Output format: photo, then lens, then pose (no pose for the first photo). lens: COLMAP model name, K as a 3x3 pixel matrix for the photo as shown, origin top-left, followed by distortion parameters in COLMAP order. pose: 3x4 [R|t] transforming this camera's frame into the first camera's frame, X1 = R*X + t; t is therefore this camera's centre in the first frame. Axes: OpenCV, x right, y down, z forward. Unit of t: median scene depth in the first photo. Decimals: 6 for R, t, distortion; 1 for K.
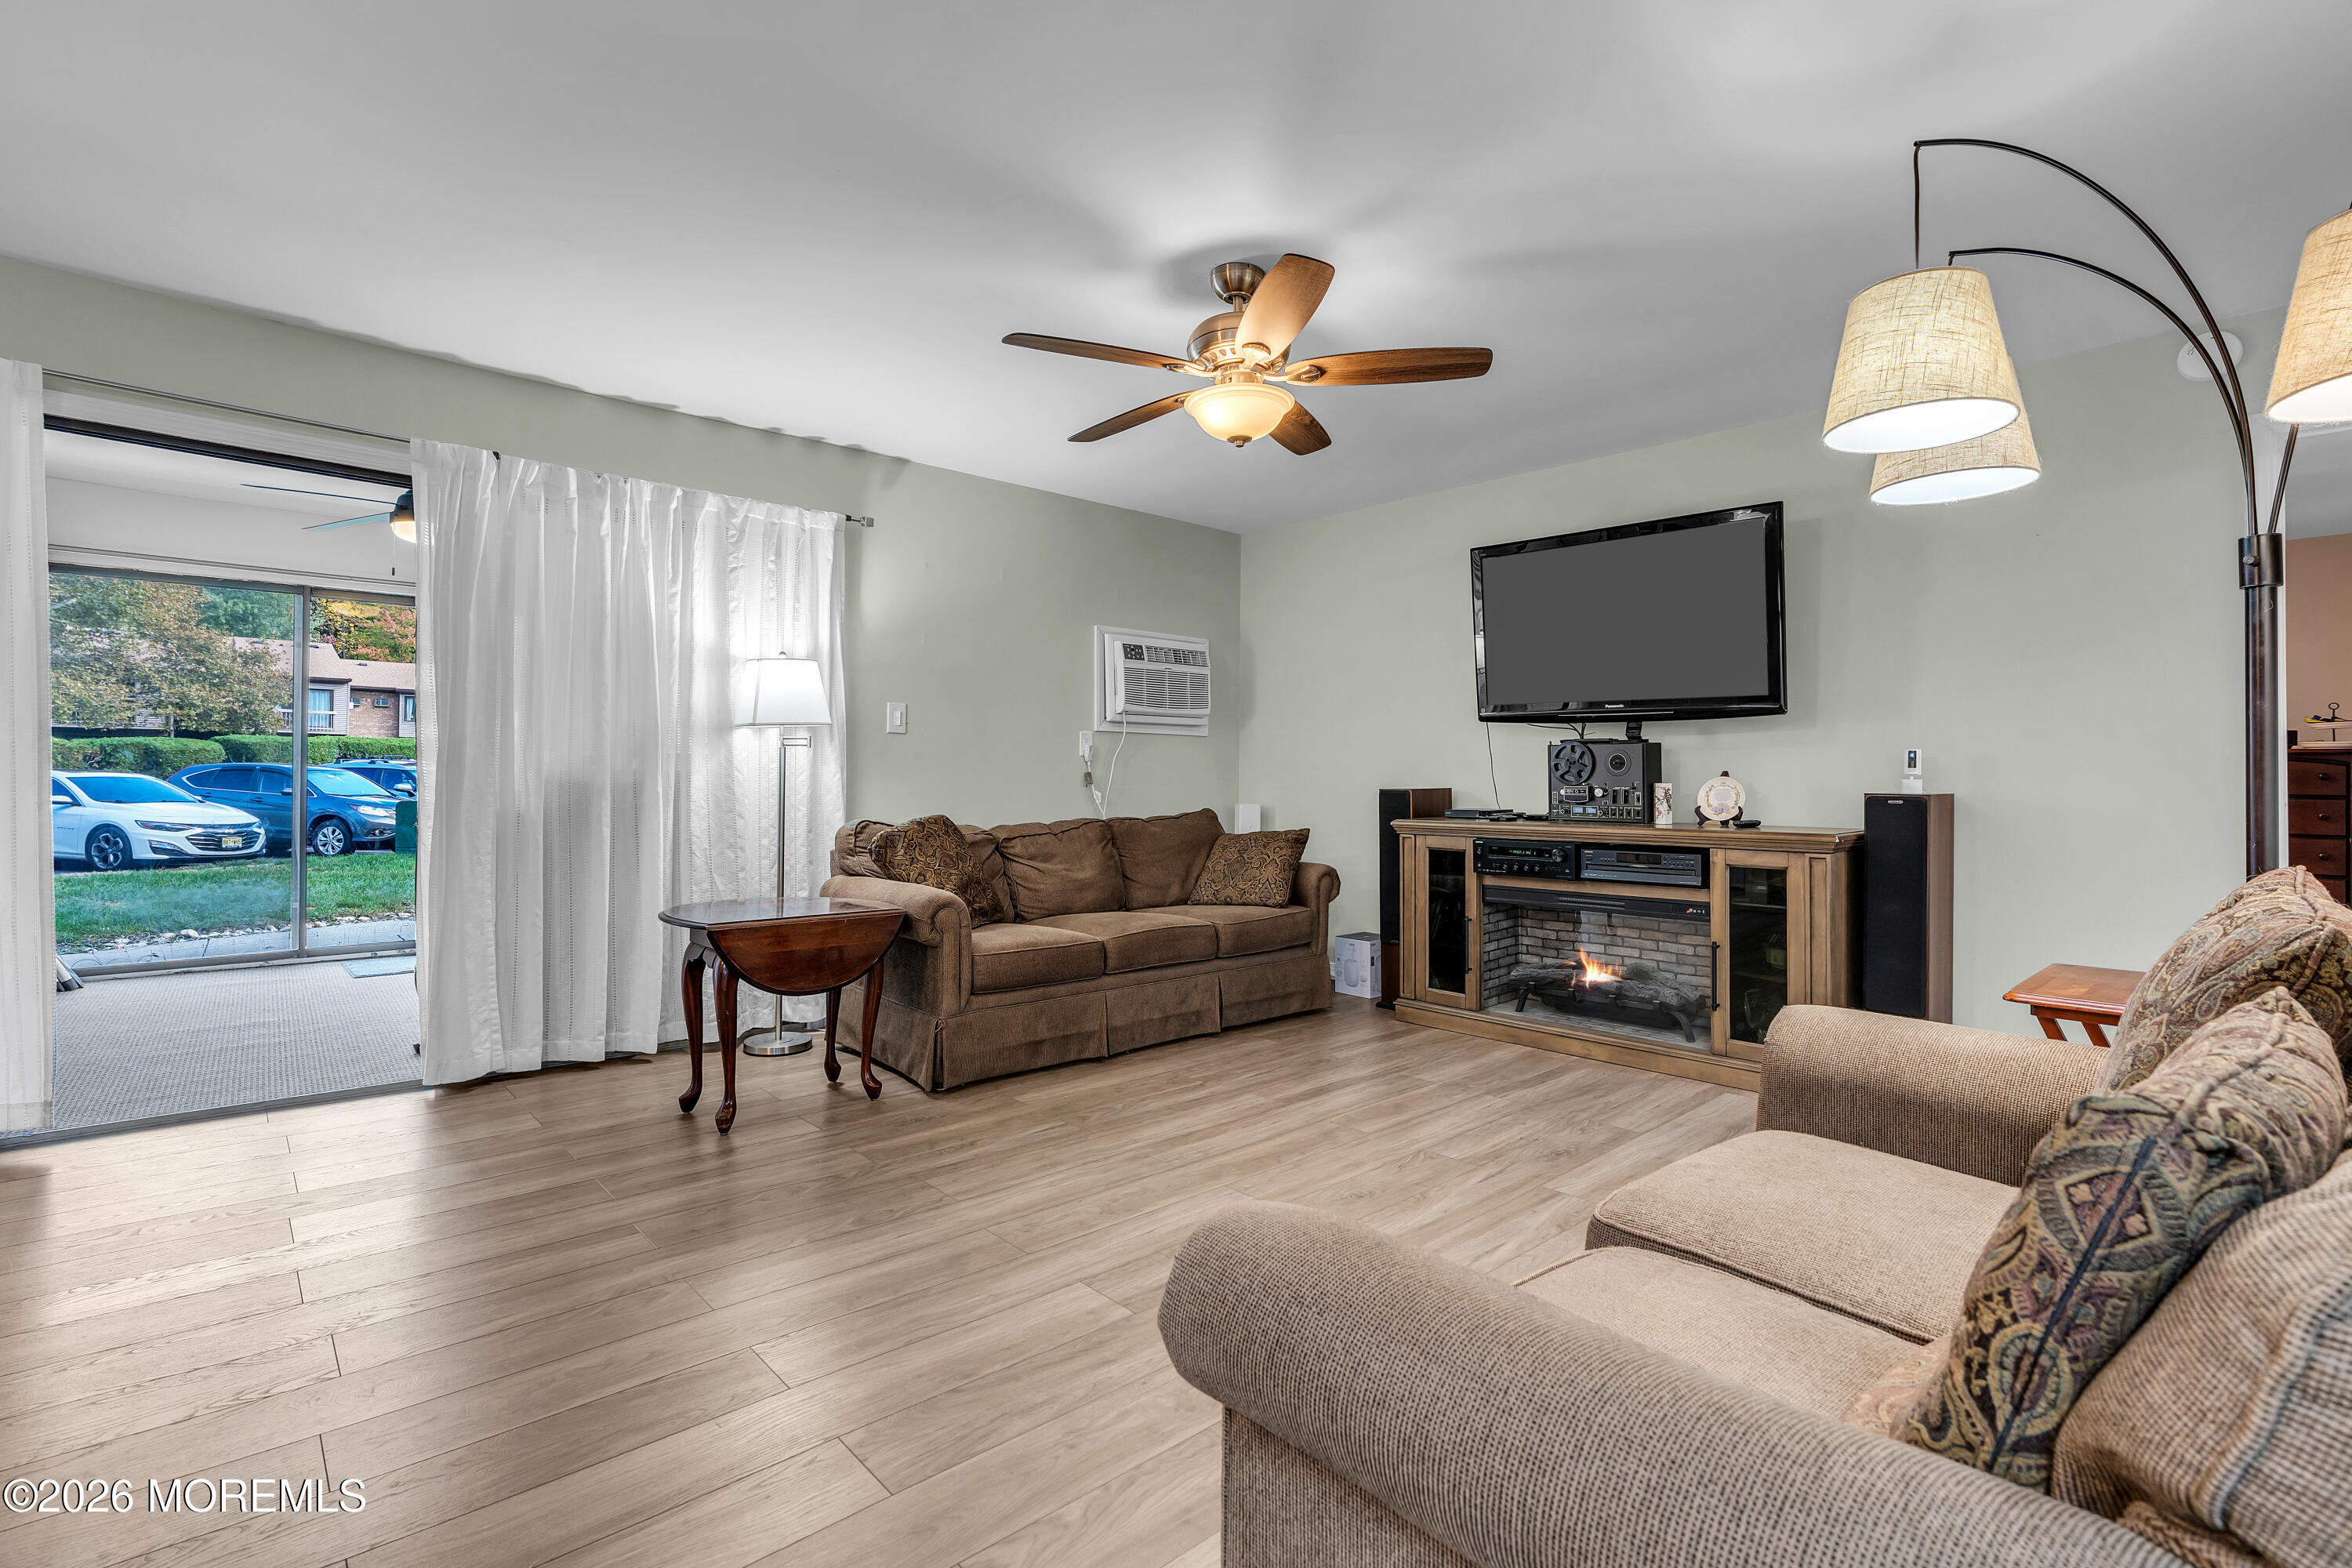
lens RADIAL K [[1059.8, 0, 1190.4], [0, 1059.8, 773.3], [0, 0, 1]] dist [-0.011536, 0.001563]
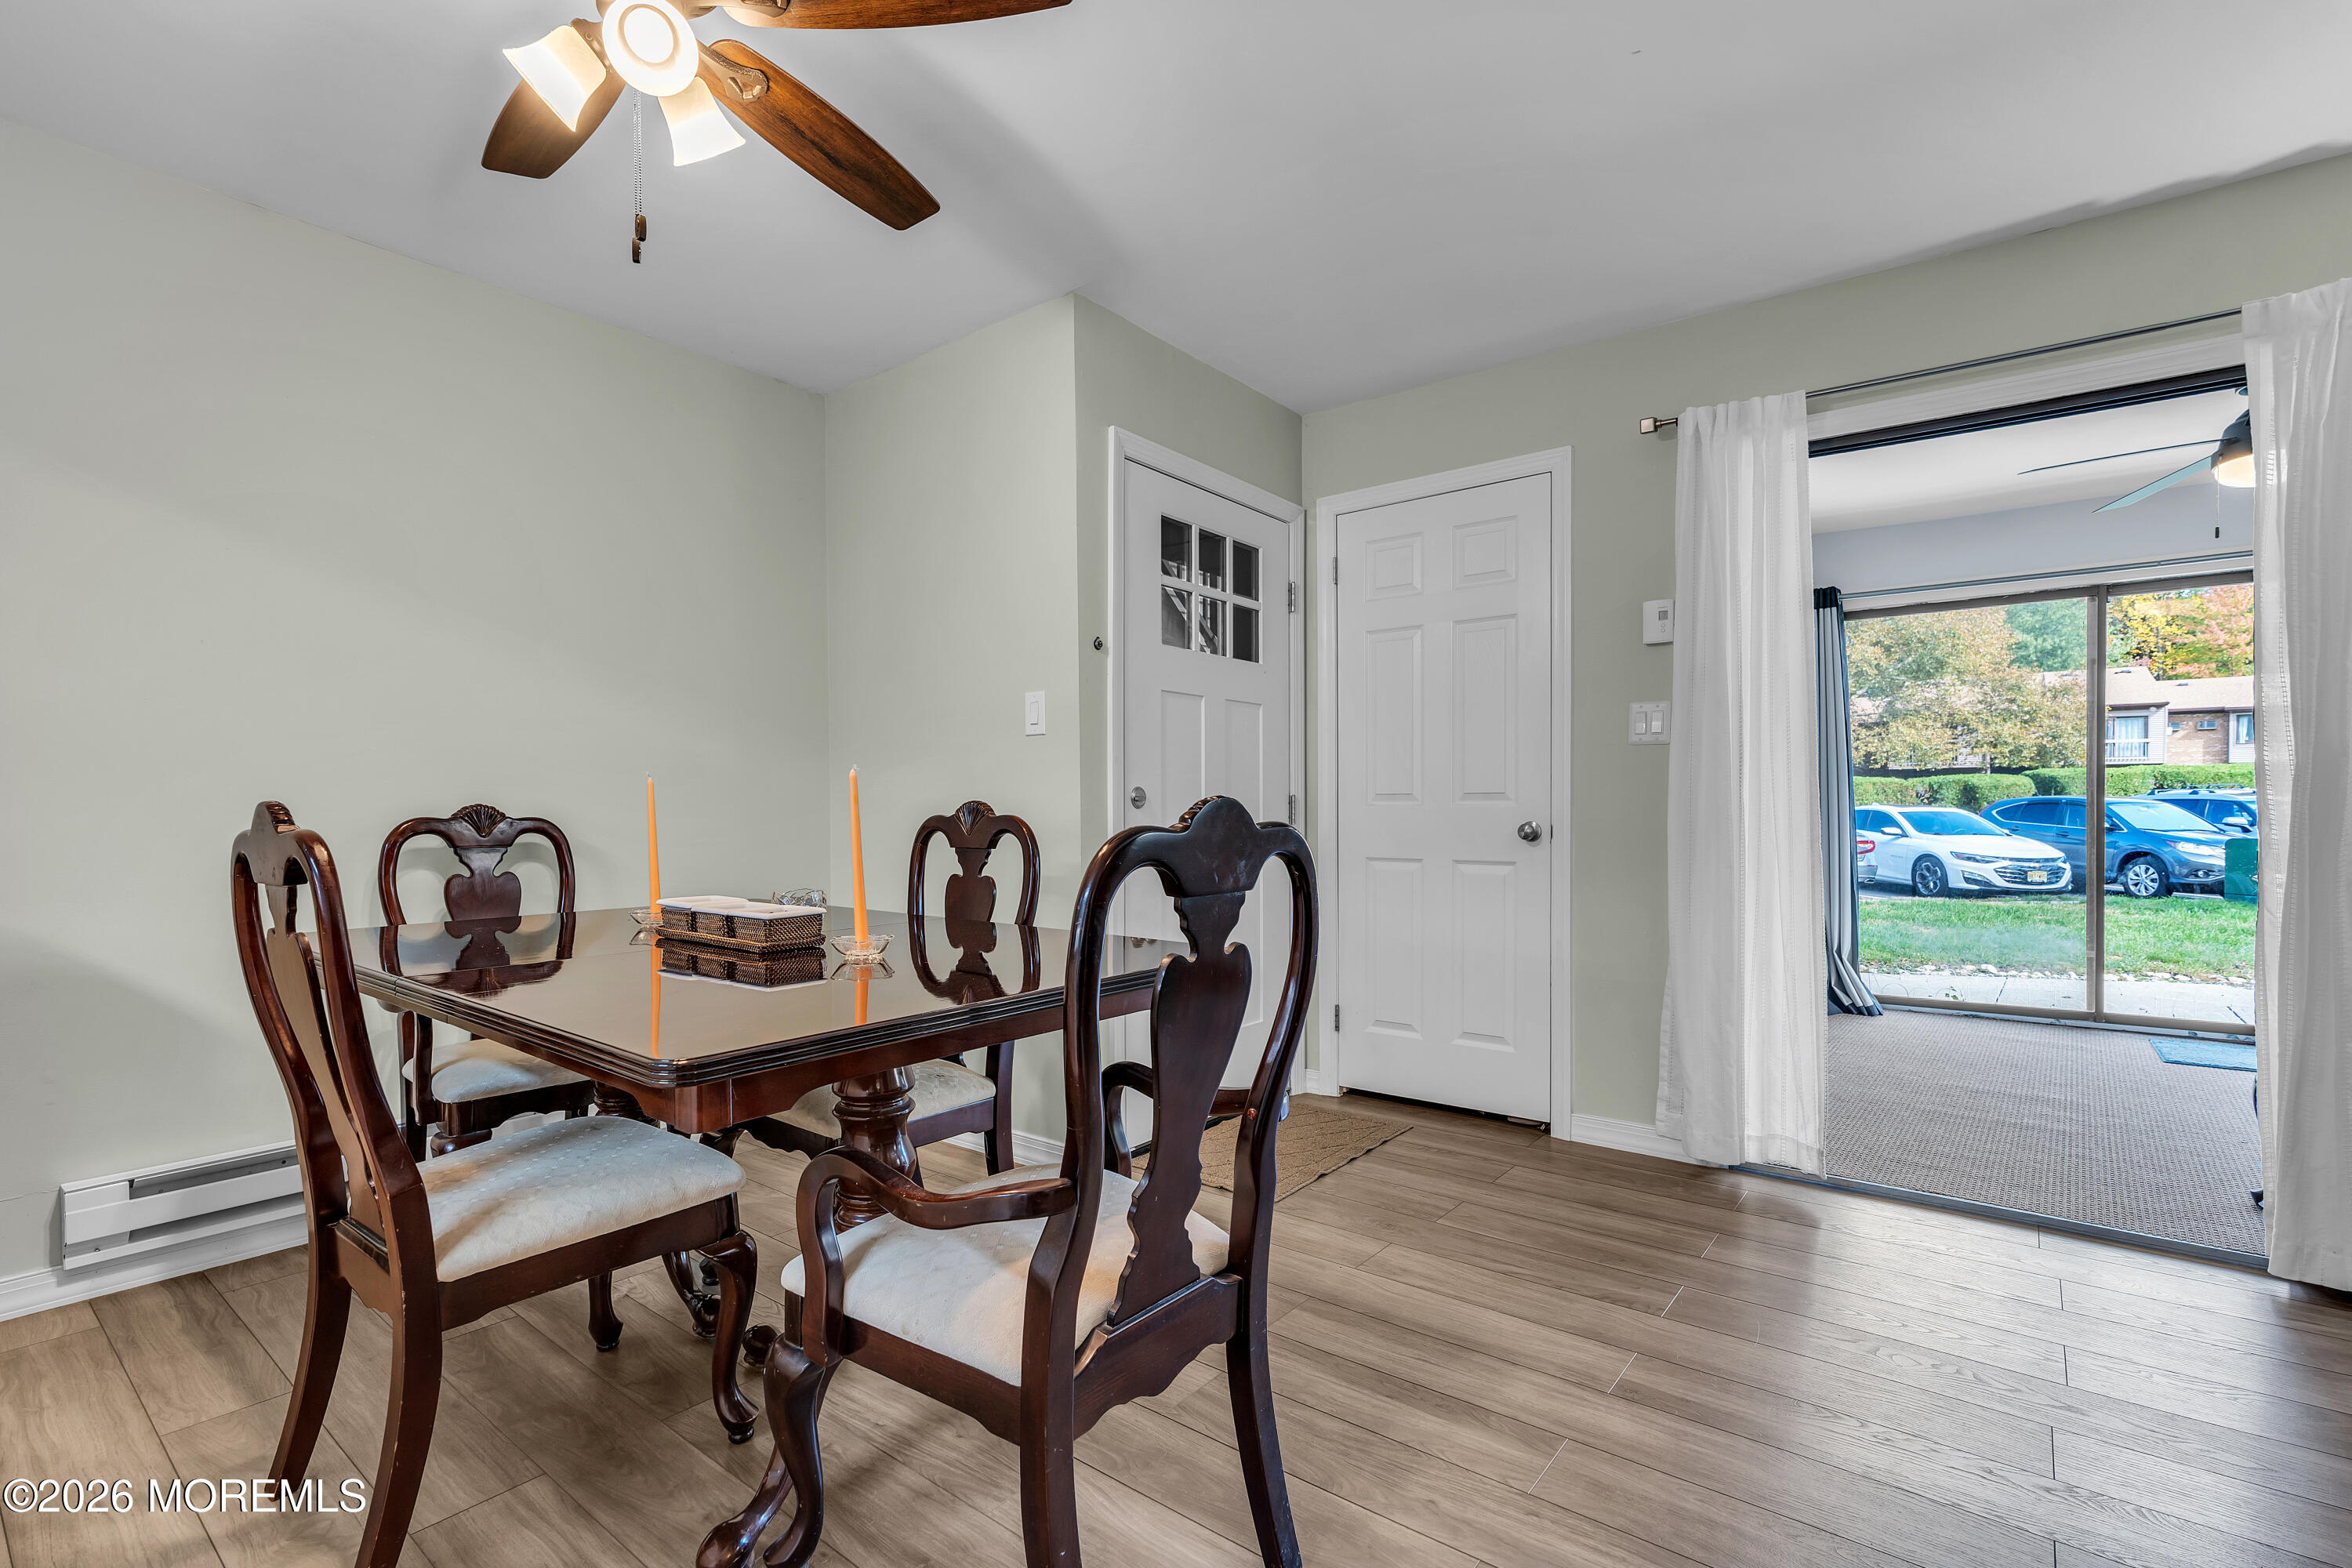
lens RADIAL K [[1059.8, 0, 1159.1], [0, 1059.8, 824.5], [0, 0, 1]] dist [-0.011536, 0.001563]
pose [[0.130811, 0.006158, -0.991388, -0.123491], [0.010835, 0.999912, 0.007641, 0.000150], [0.991348, -0.011742, 0.130733, 0.163999]]
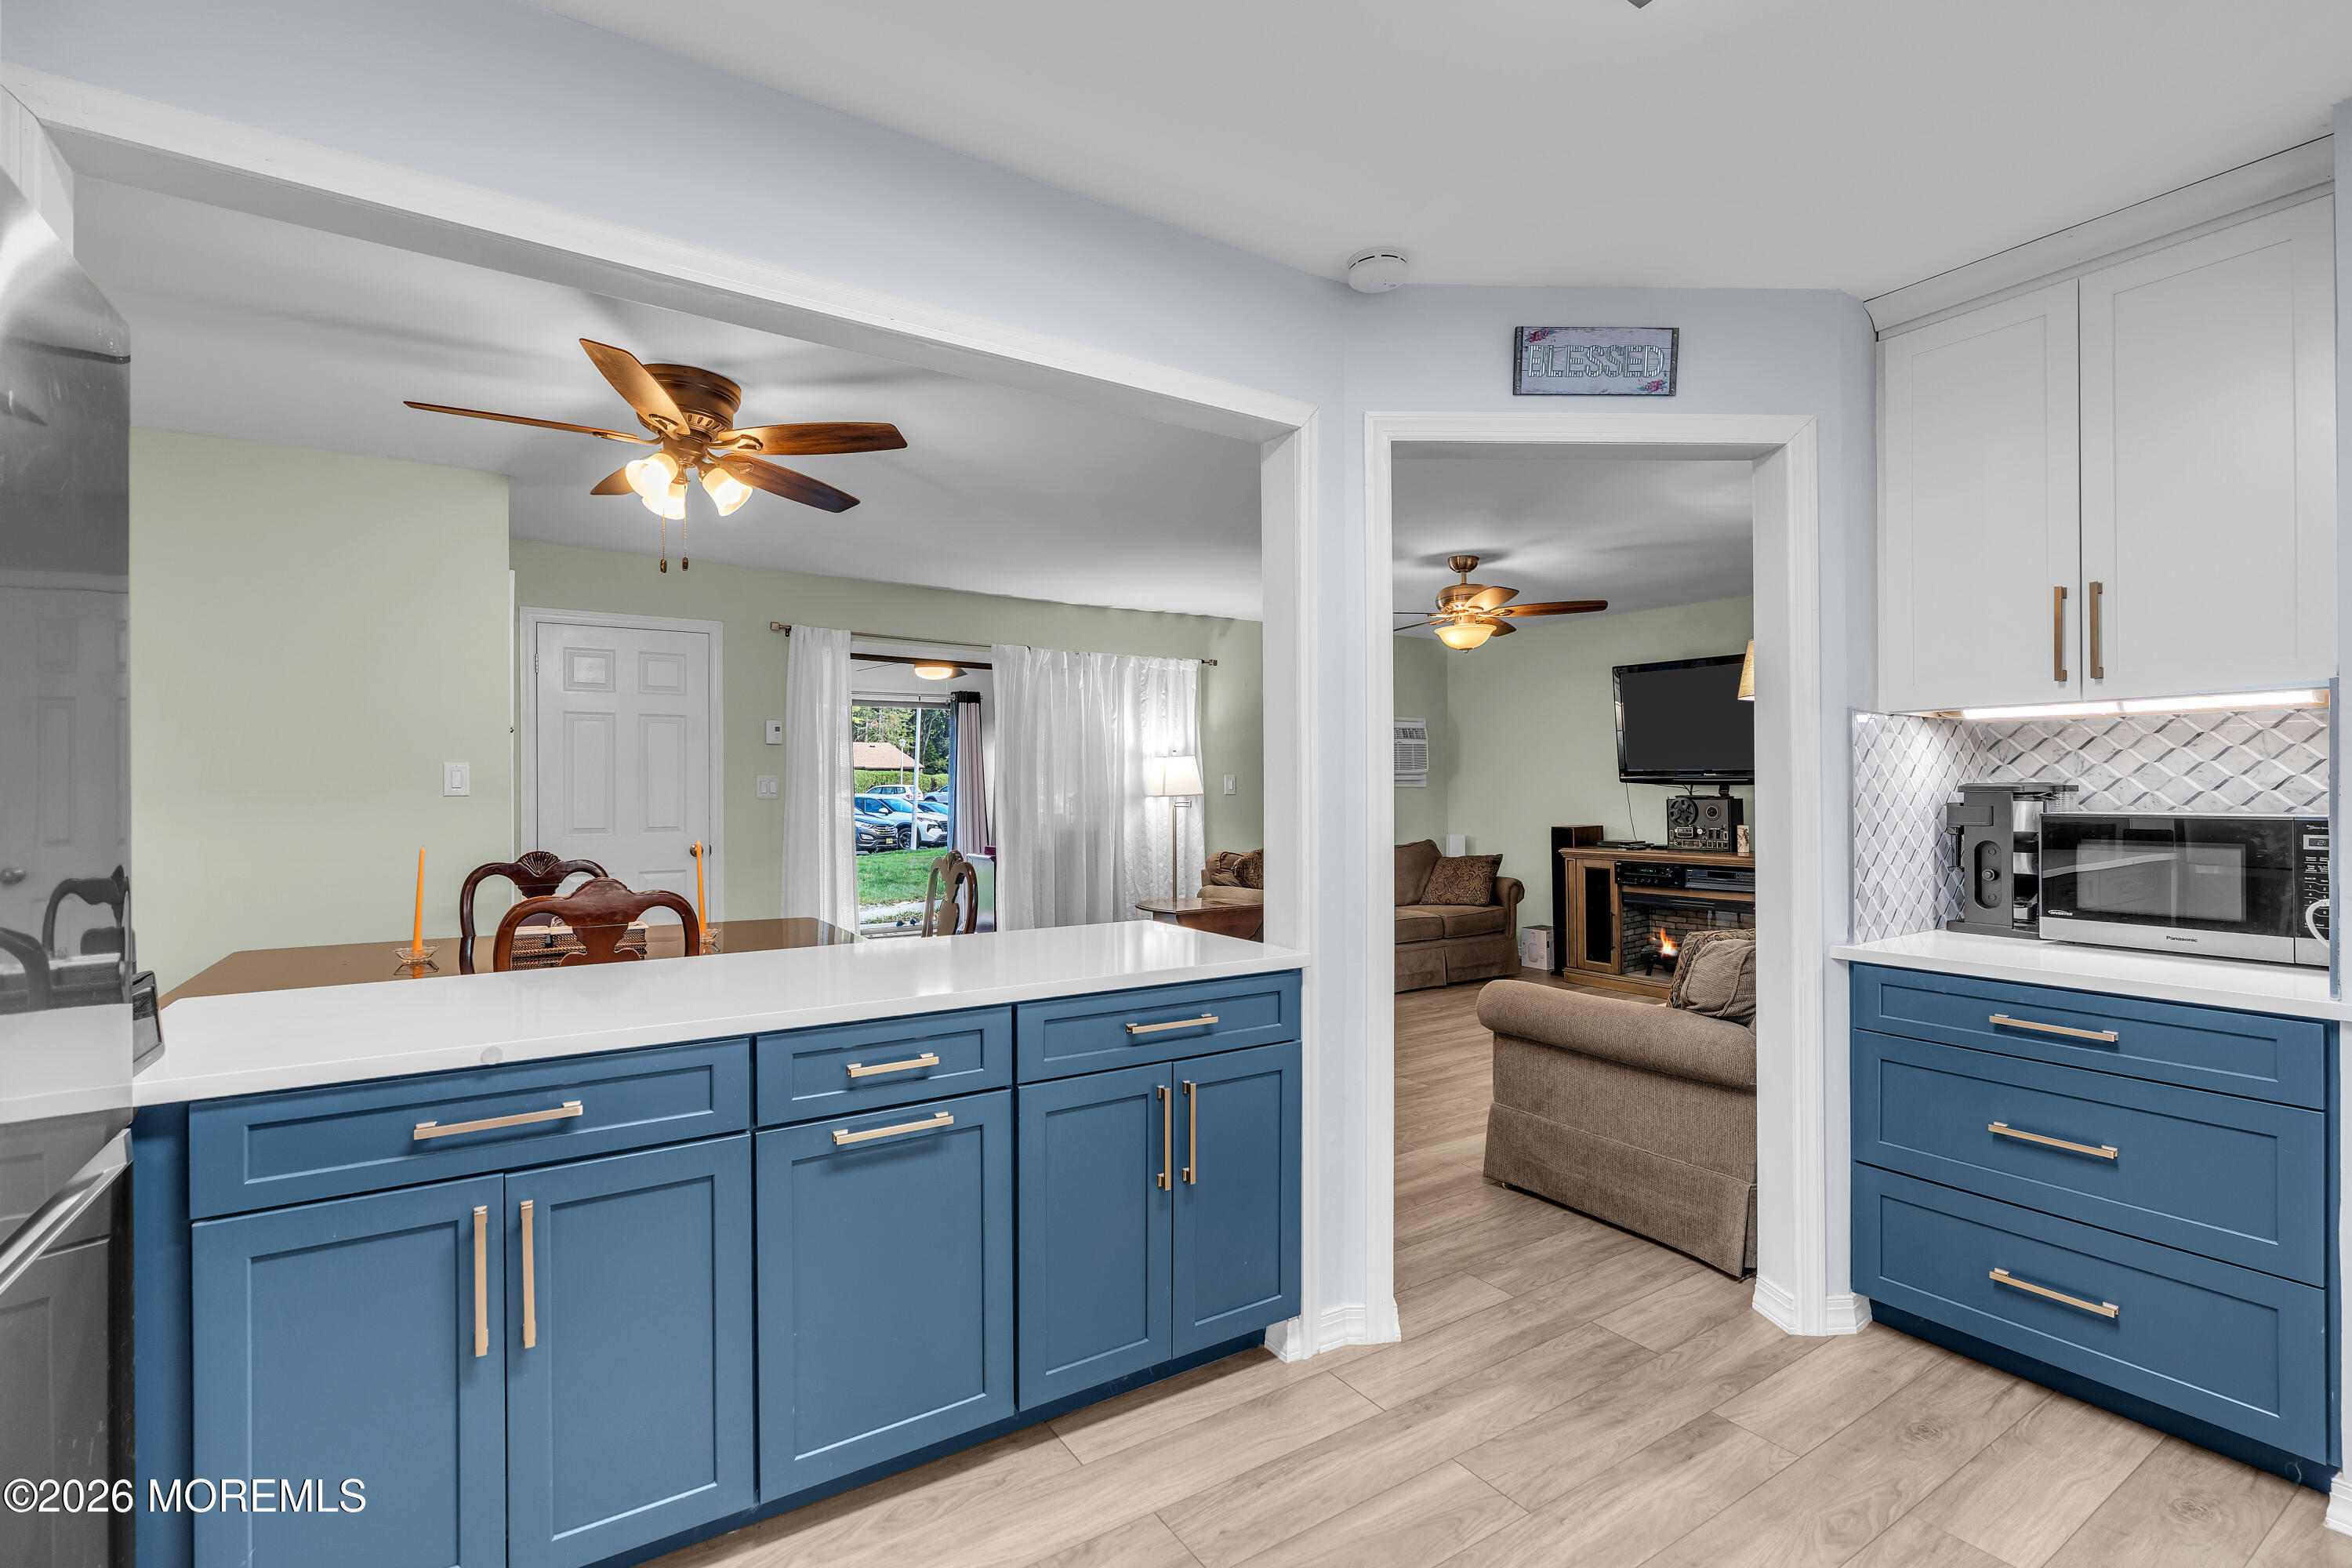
lens RADIAL K [[1059.8, 0, 1193.5], [0, 1059.8, 791.1], [0, 0, 1]] dist [-0.011536, 0.001563]
pose [[0.987071, -0.012154, -0.159822, -0.080520], [0.013239, 0.999896, 0.005724, -0.052721], [0.159736, -0.007766, 0.987129, -0.557955]]
